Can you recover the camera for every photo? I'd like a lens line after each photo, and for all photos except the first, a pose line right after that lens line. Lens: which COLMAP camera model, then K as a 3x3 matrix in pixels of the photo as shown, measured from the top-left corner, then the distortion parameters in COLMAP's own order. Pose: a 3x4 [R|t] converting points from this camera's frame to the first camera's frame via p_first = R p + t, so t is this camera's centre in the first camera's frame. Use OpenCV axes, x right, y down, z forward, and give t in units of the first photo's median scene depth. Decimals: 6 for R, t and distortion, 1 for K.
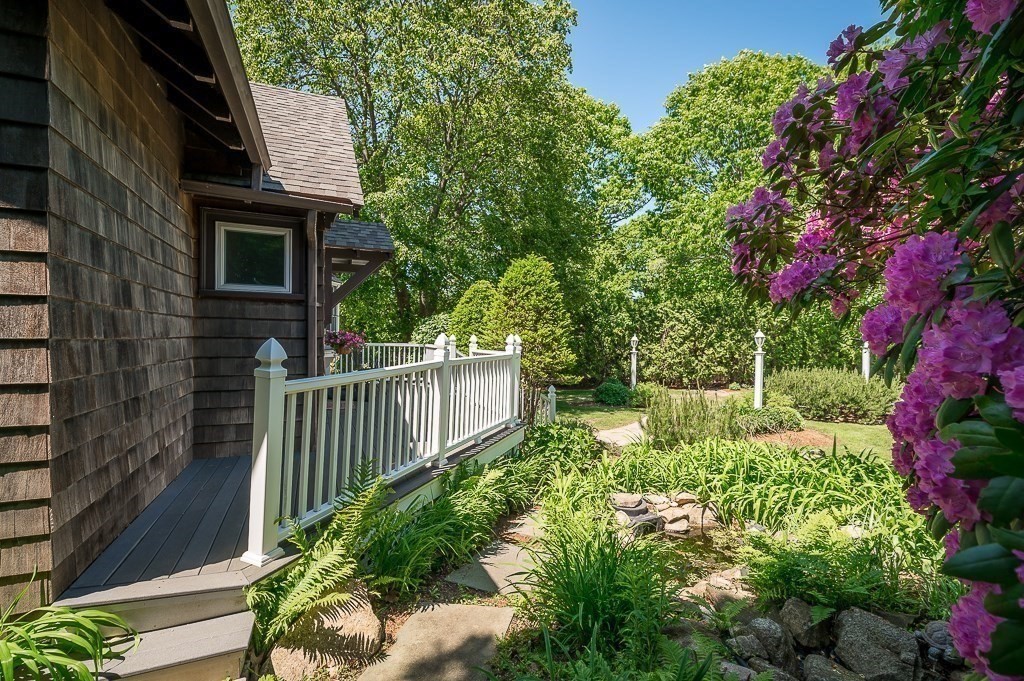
lens RADIAL K [[457.7, 0, 515.3], [0, 457.7, 342.5], [0, 0, 1]] dist [-0.000343, -0.000018]
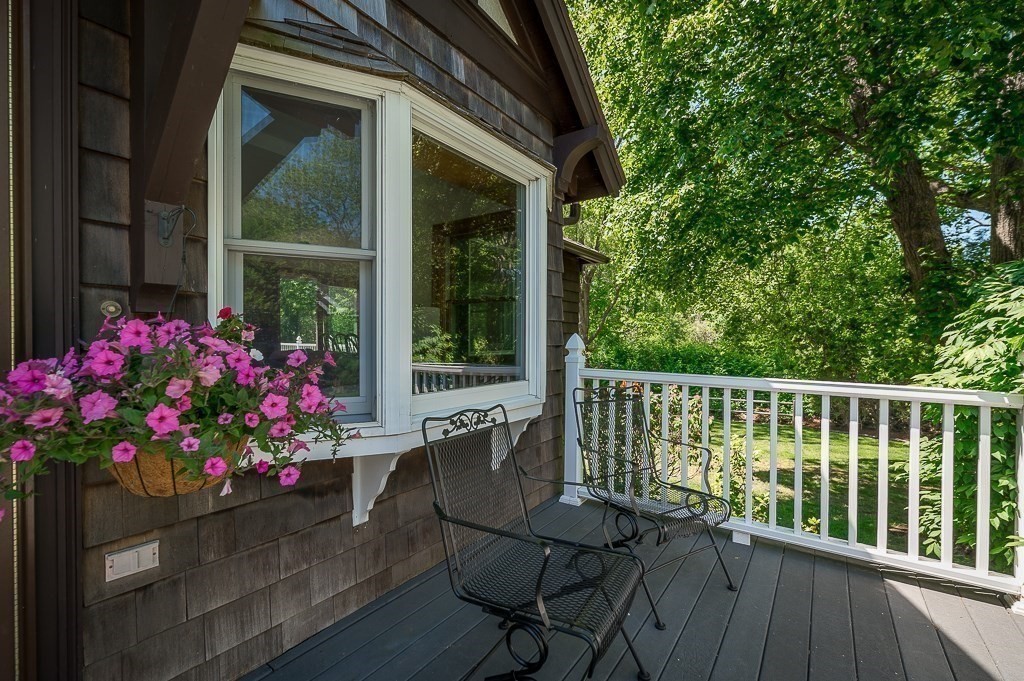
lens RADIAL K [[457.7, 0, 515.3], [0, 457.7, 342.5], [0, 0, 1]] dist [-0.000343, -0.000018]
pose [[0.527199, 0.001020, -0.849741, -0.152931], [-0.011189, 0.999921, -0.005742, -0.014101], [0.849668, 0.012535, 0.527169, 0.740009]]
